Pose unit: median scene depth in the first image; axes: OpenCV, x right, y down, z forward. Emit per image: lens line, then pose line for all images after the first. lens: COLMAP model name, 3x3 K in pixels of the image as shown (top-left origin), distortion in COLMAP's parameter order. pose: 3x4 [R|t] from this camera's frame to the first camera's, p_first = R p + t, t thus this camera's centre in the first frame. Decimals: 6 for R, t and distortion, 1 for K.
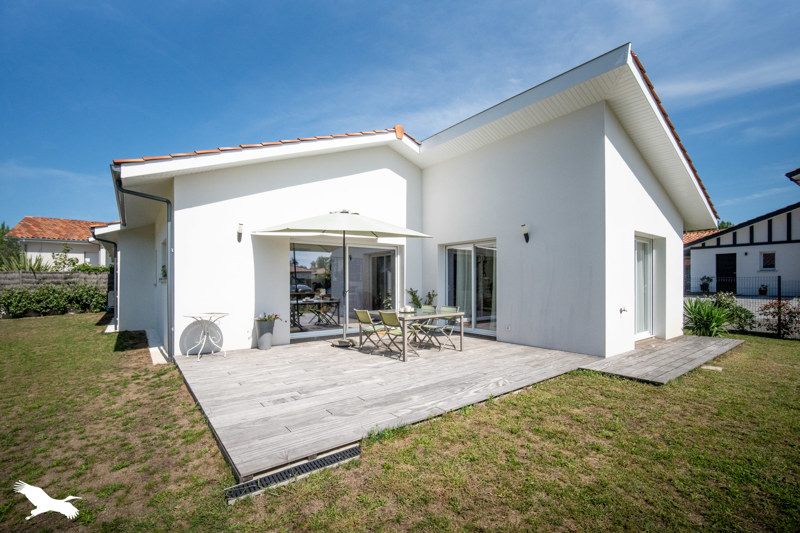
lens RADIAL K [[348.1, 0, 397.1], [0, 348.1, 277.1], [0, 0, 1]] dist [0.000741, 0.000244]
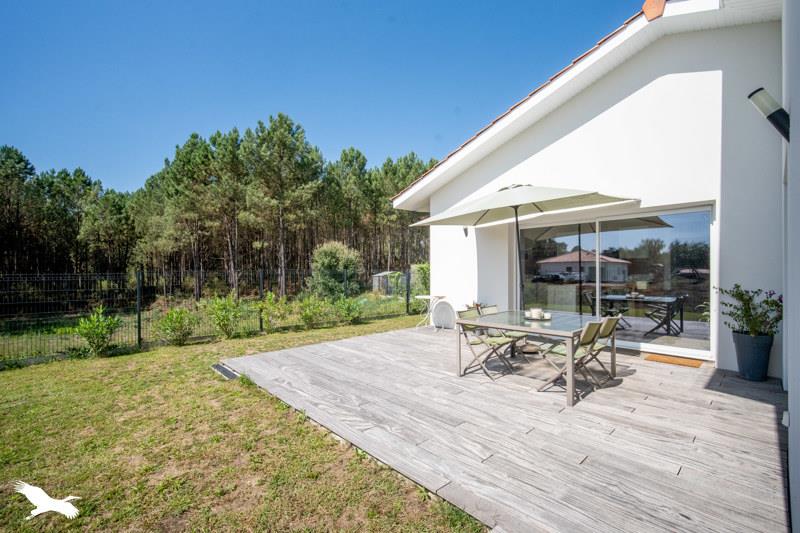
lens RADIAL K [[348.1, 0, 397.1], [0, 348.1, 277.1], [0, 0, 1]] dist [0.000741, 0.000244]
pose [[0.099655, 0.019800, -0.994825, 0.630933], [0.017473, 0.999613, 0.021645, 0.003186], [0.994869, -0.019540, 0.099270, 0.649242]]
